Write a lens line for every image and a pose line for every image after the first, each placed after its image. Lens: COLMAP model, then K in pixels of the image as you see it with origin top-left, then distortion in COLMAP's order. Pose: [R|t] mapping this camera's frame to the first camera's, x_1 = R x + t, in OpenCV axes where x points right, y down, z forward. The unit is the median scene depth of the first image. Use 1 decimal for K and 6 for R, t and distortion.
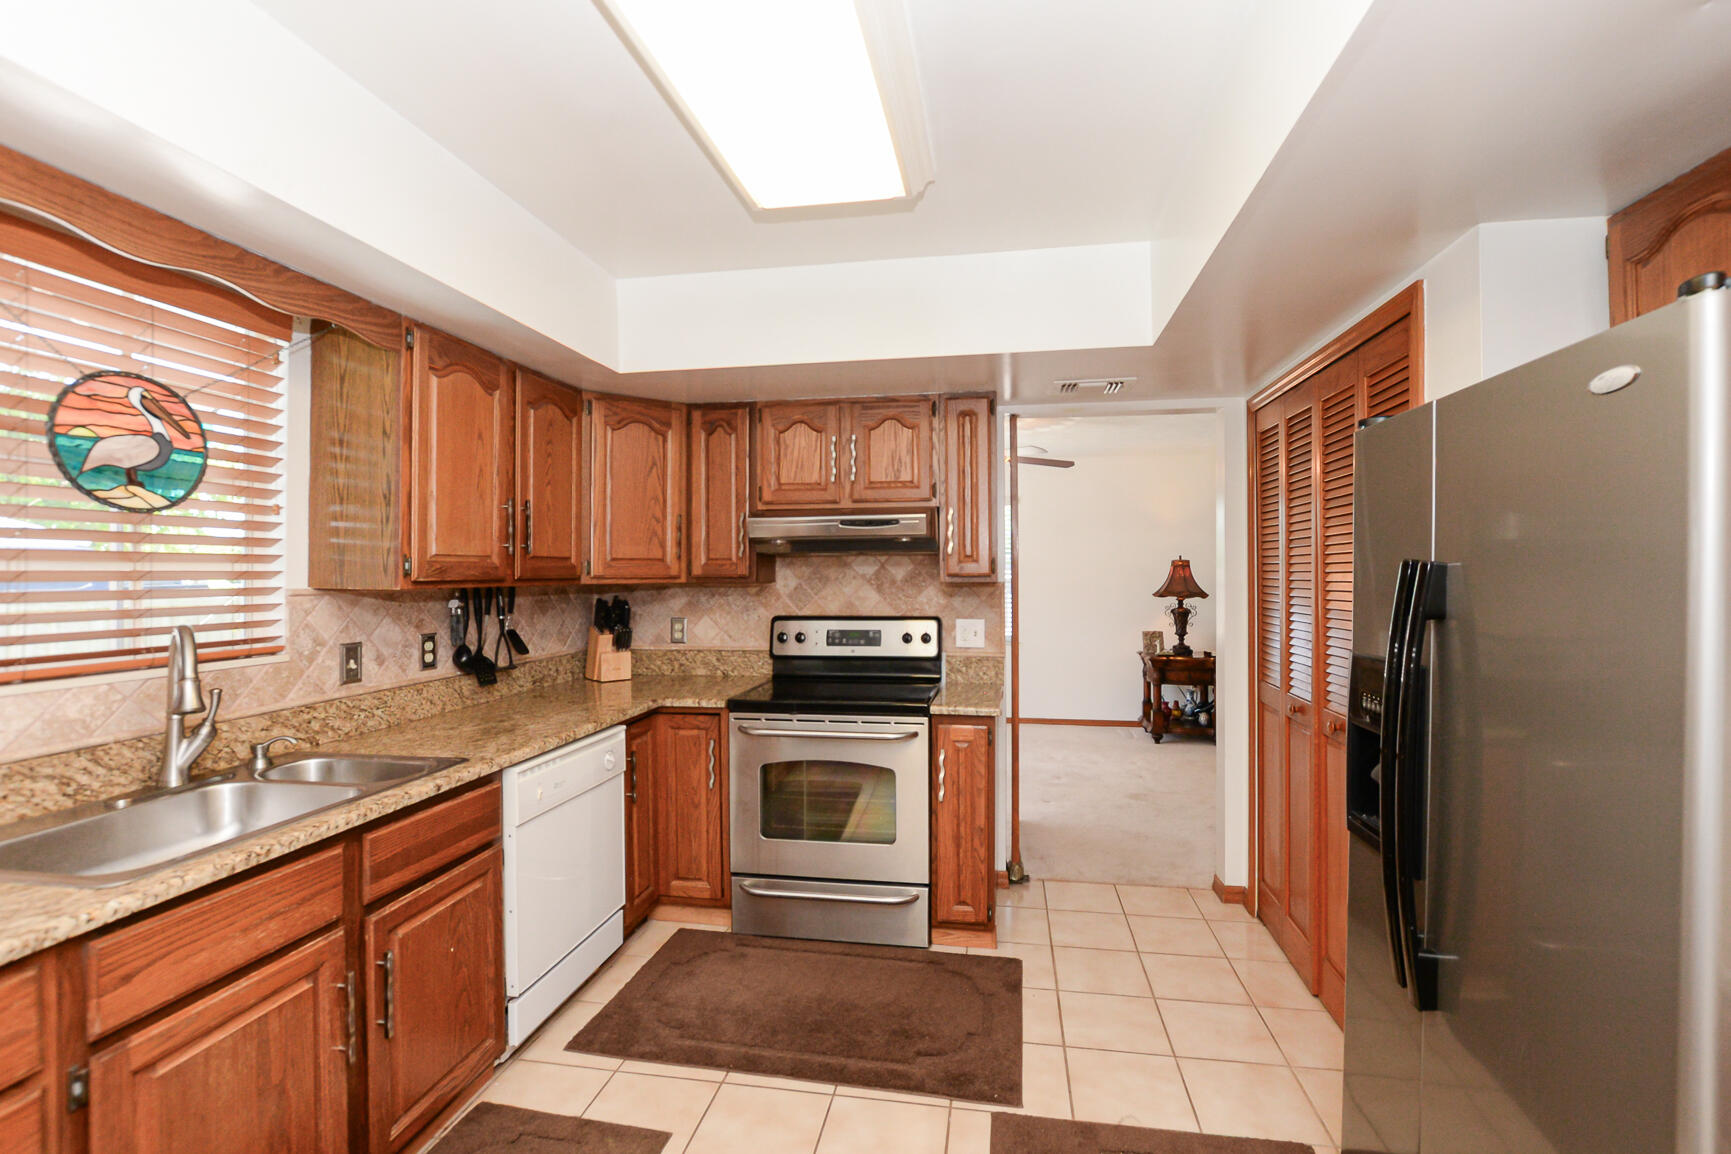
lens RADIAL K [[774.4, 0, 875.8], [0, 774.4, 573.4], [0, 0, 1]] dist [-0.020580, 0.002811]
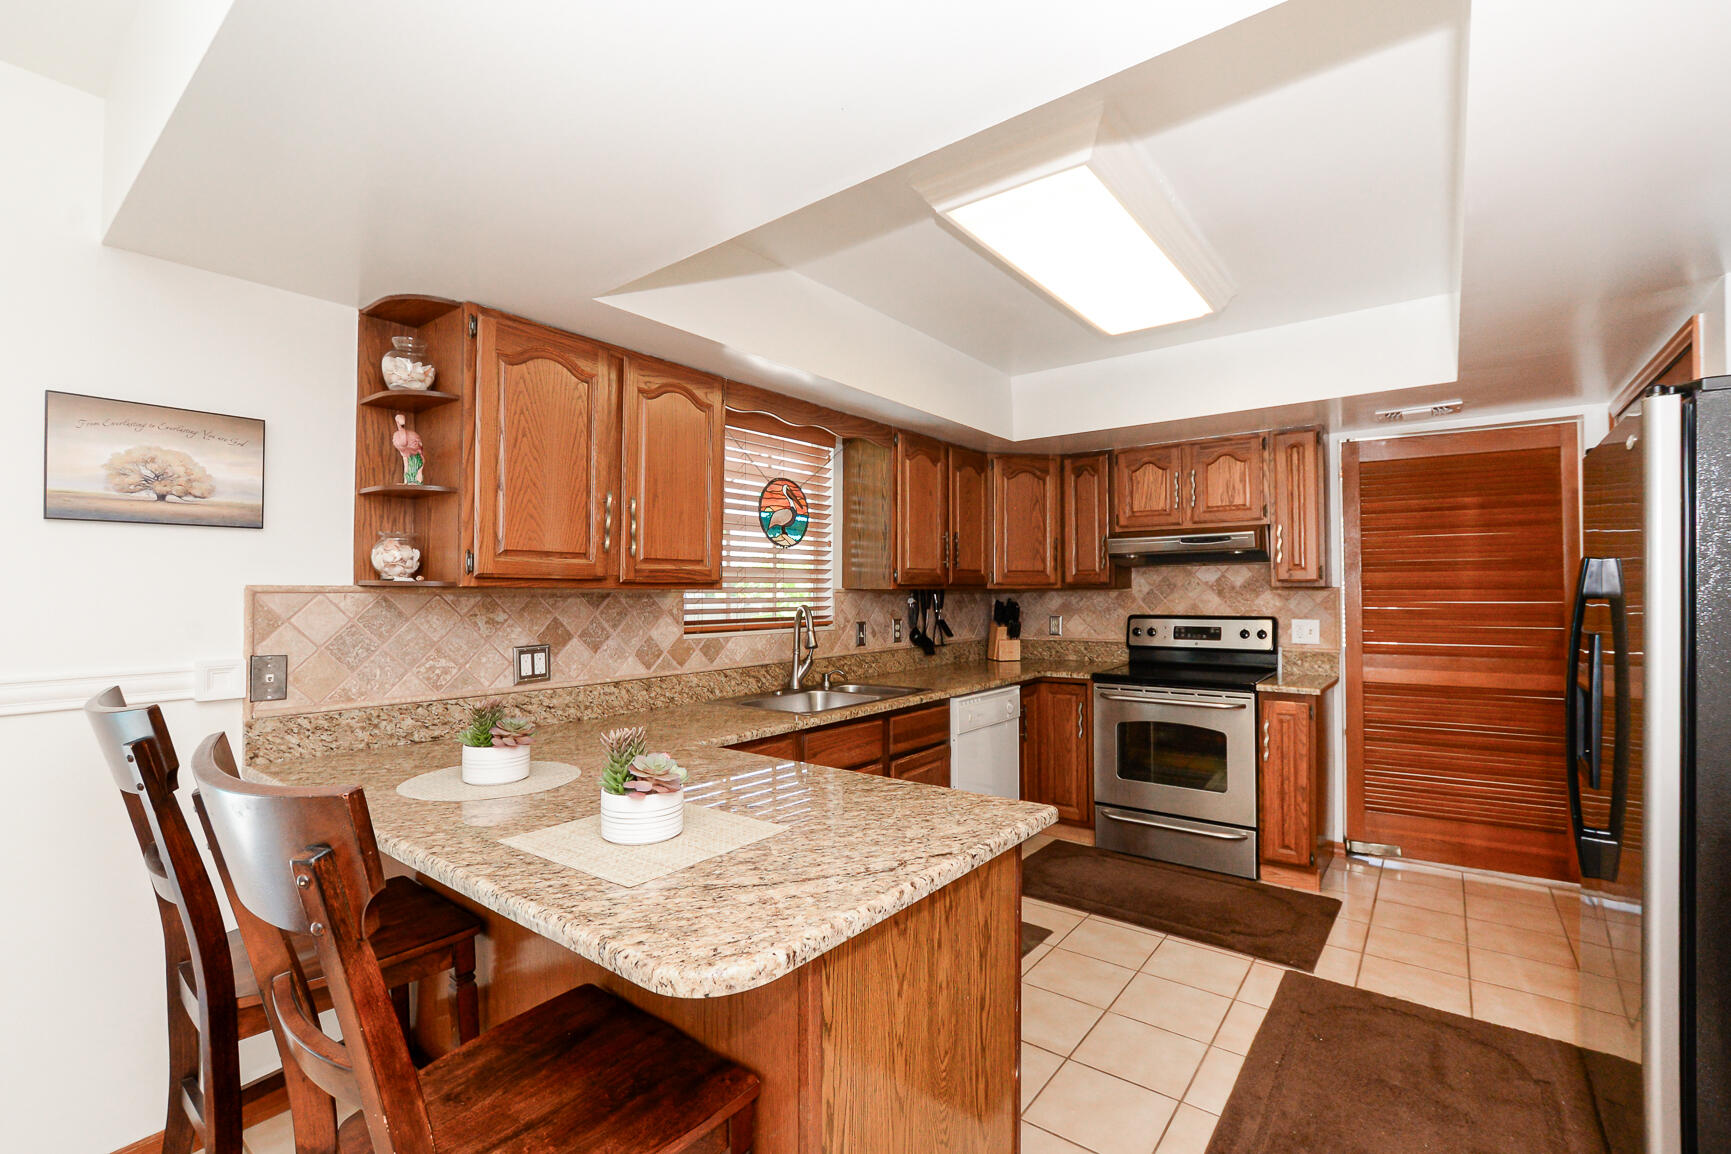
lens RADIAL K [[774.4, 0, 865.5], [0, 774.4, 582.4], [0, 0, 1]] dist [-0.020580, 0.002811]
pose [[0.886371, -0.007006, -0.462922, 0.093357], [0.001482, 0.999923, -0.012297, 0.021869], [0.462973, 0.010213, 0.886313, -0.427301]]
